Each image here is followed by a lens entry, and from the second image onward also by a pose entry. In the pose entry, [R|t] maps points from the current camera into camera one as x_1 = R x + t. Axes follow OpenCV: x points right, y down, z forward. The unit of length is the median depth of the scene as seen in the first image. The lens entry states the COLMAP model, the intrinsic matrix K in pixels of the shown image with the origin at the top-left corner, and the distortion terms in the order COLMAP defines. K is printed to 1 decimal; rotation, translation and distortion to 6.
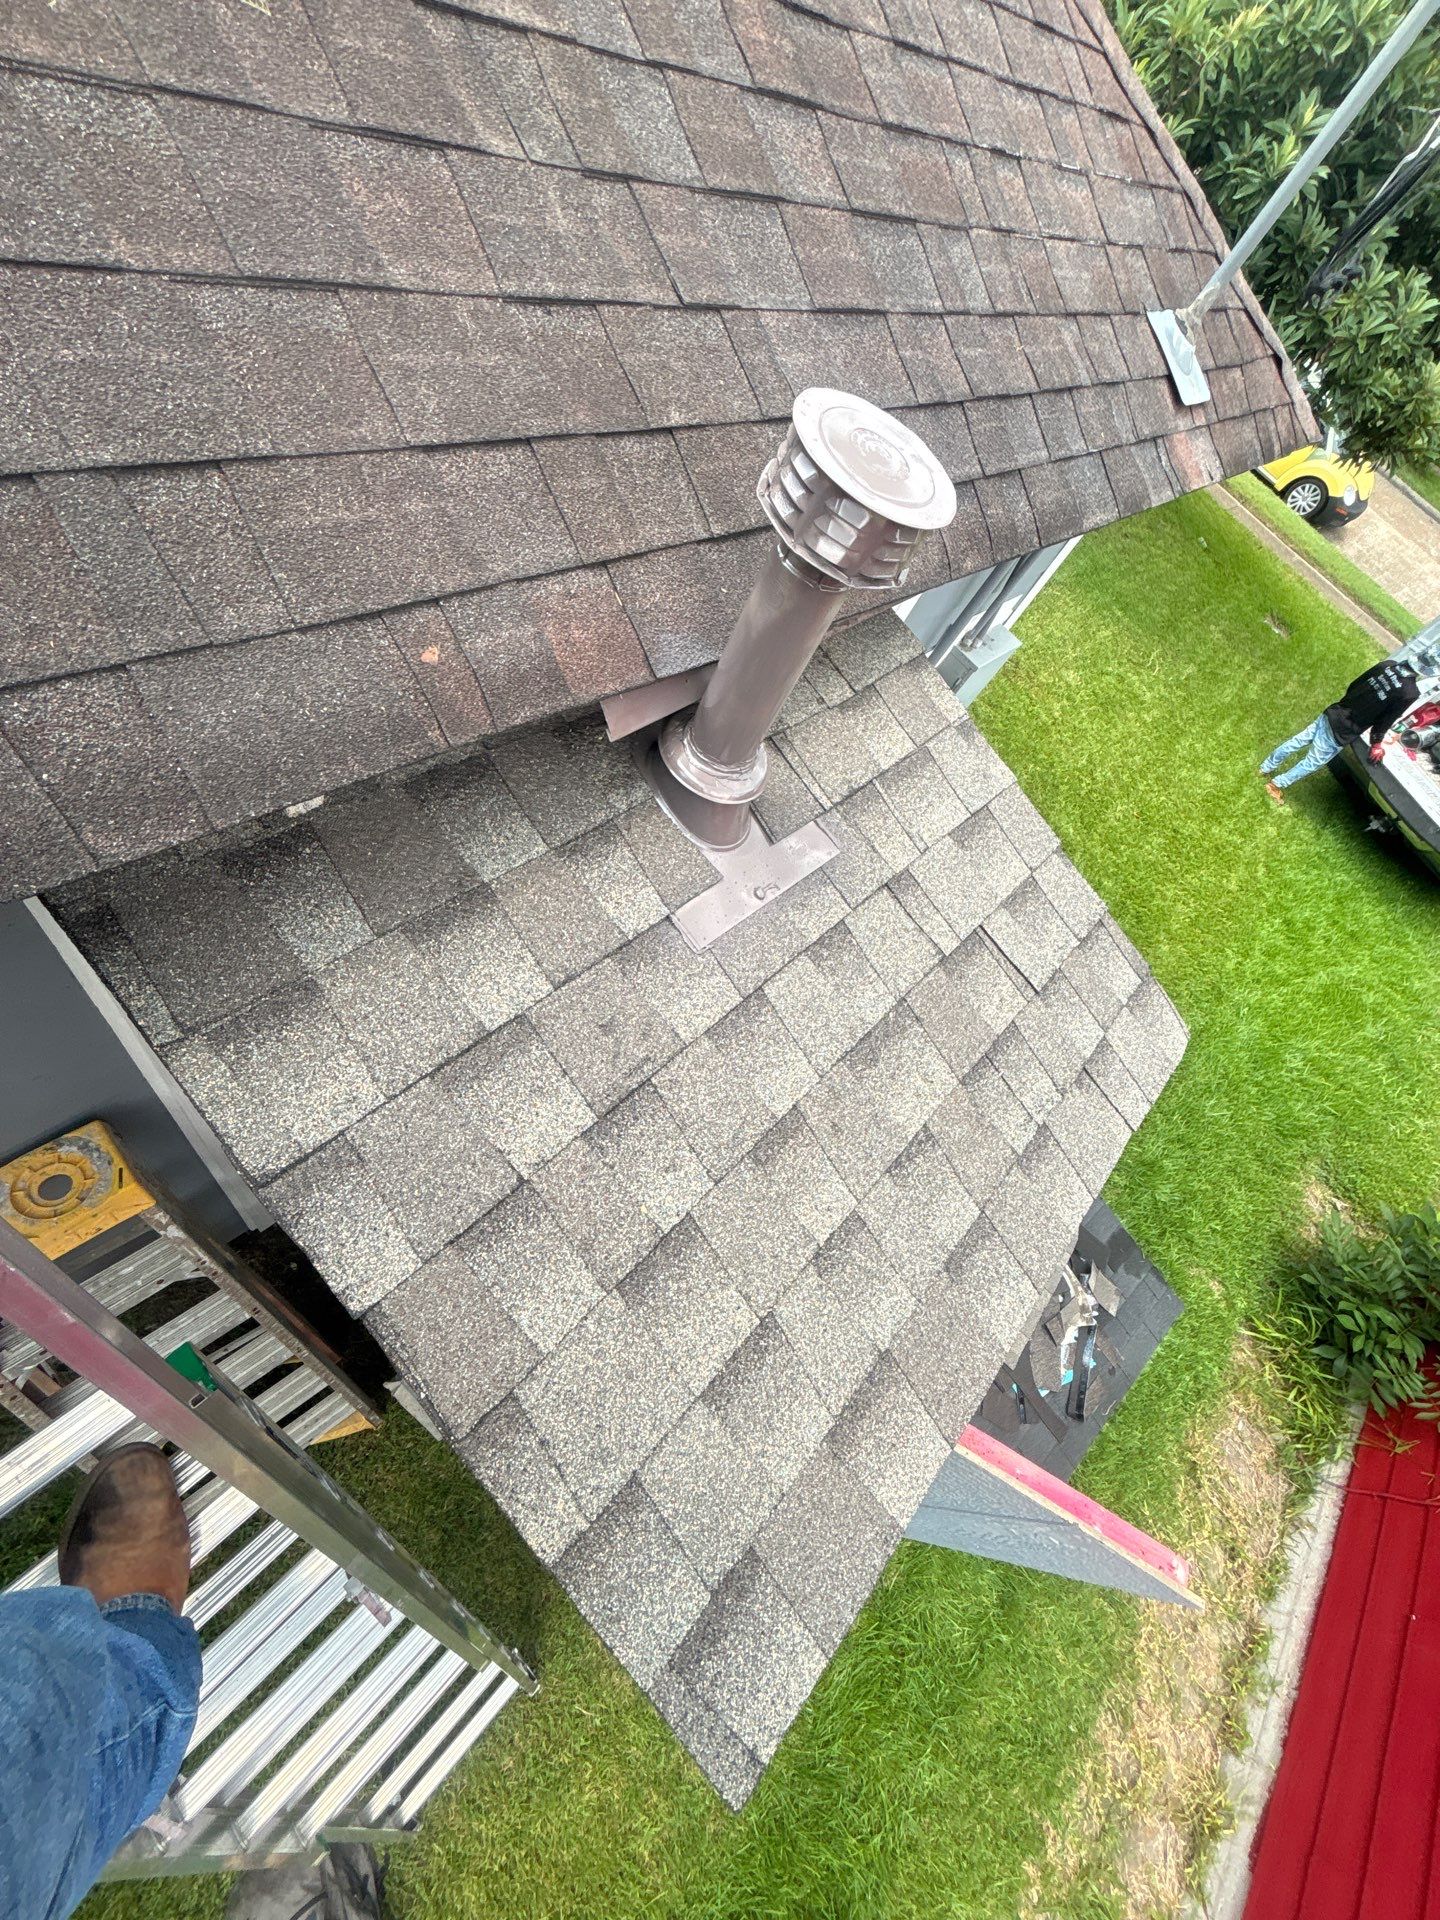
lens RADIAL K [[777.6, 0, 728.8], [0, 777.6, 956.3], [0, 0, 1]] dist [0.000090, 0.000407]
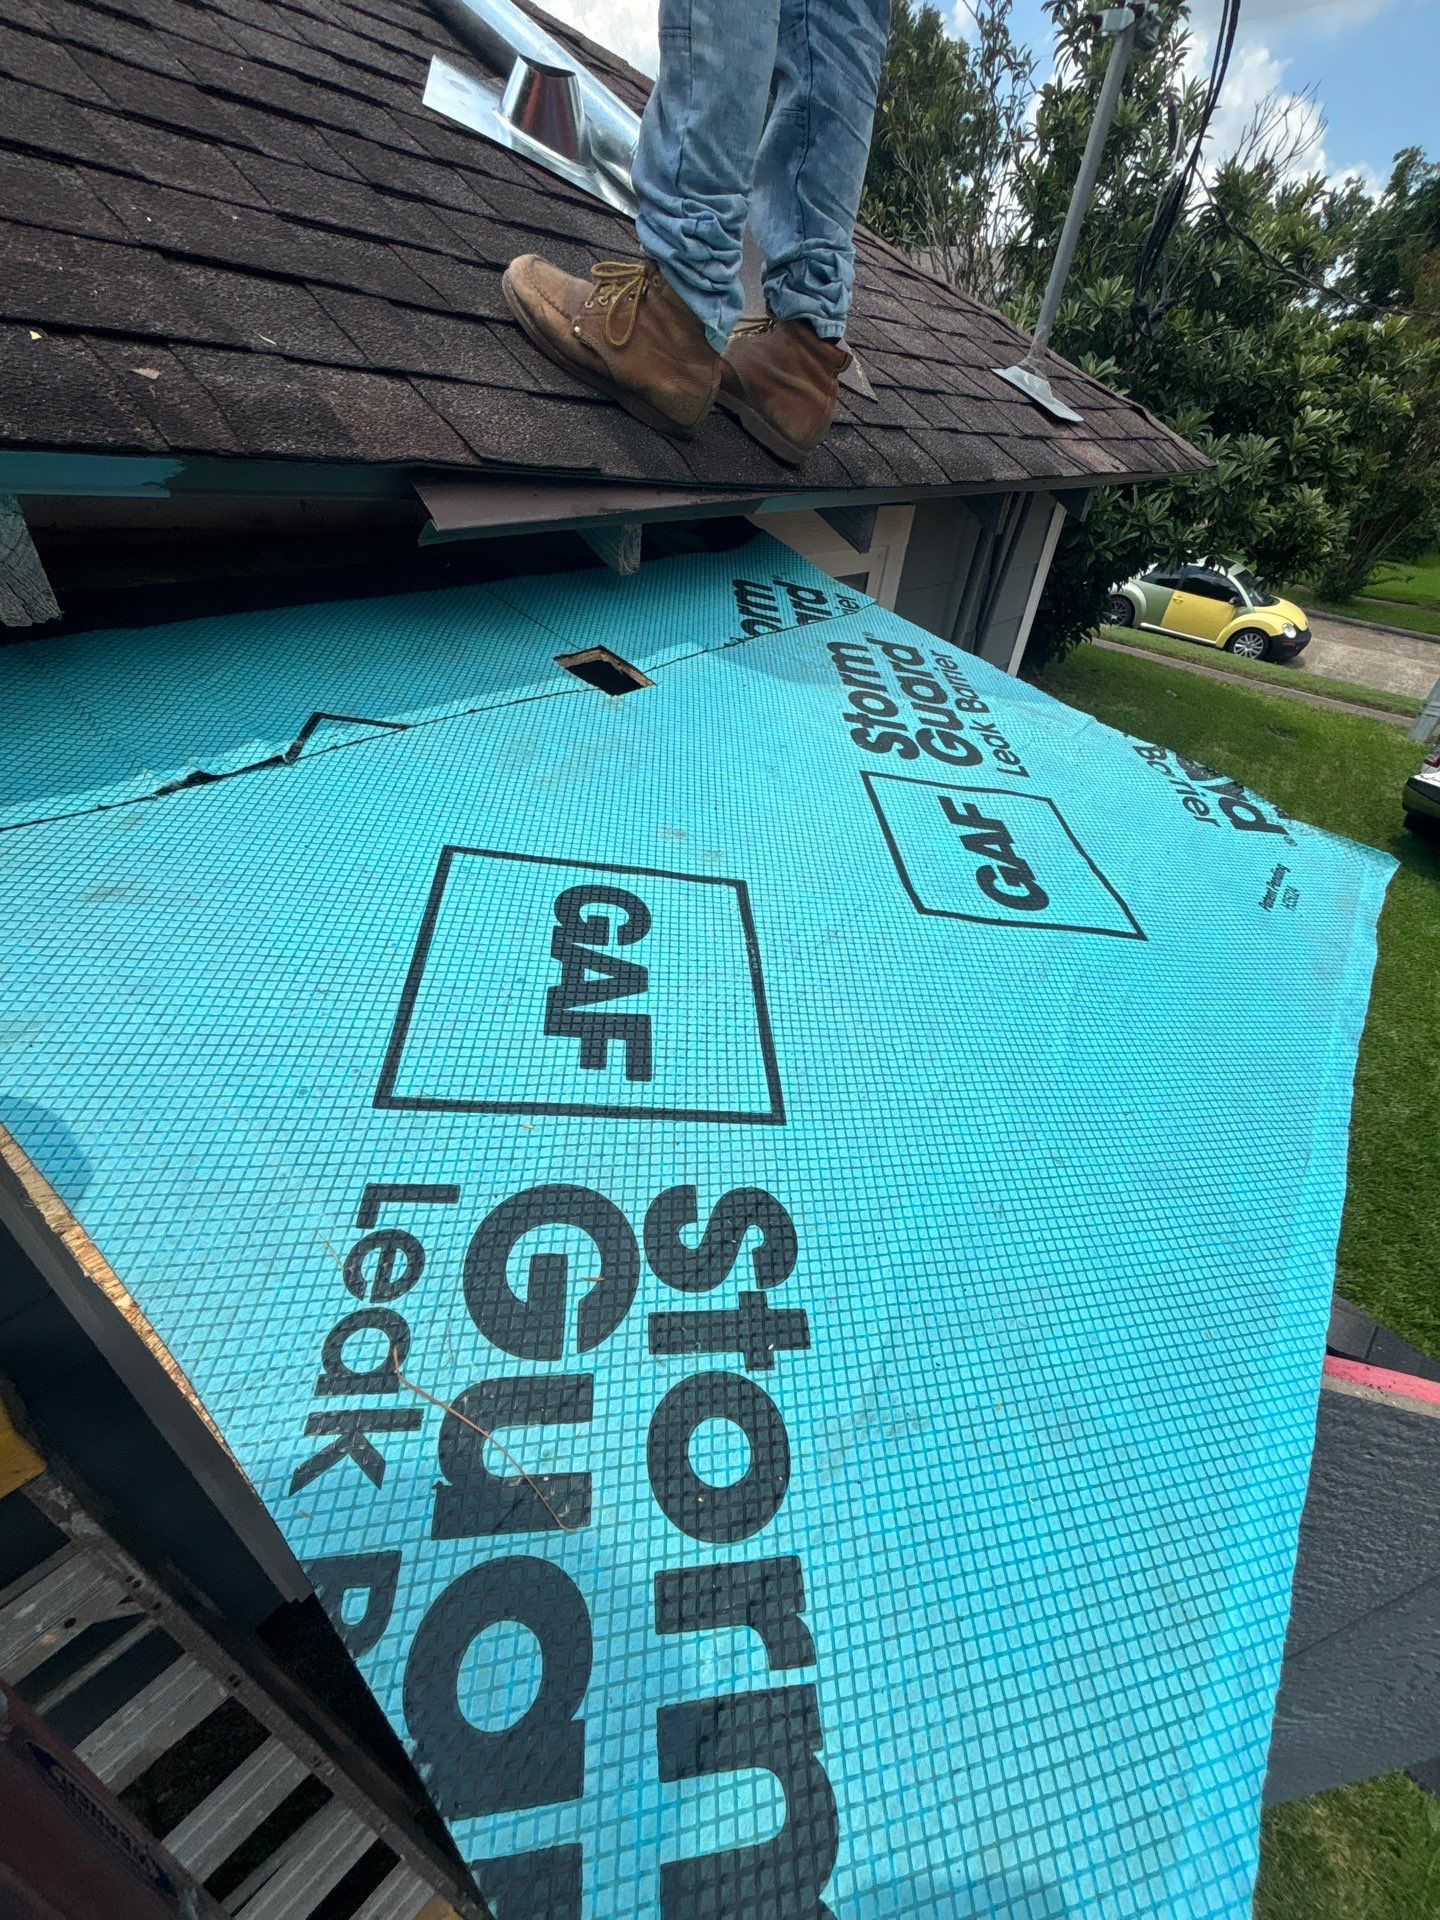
lens RADIAL K [[777.6, 0, 726.1], [0, 777.6, 957.5], [0, 0, 1]] dist [0.000090, 0.000407]
pose [[0.958553, -0.275873, -0.071214, 0.044752], [0.230911, 0.898623, -0.373037, 0.315513], [0.166905, 0.341132, 0.925079, 0.288672]]
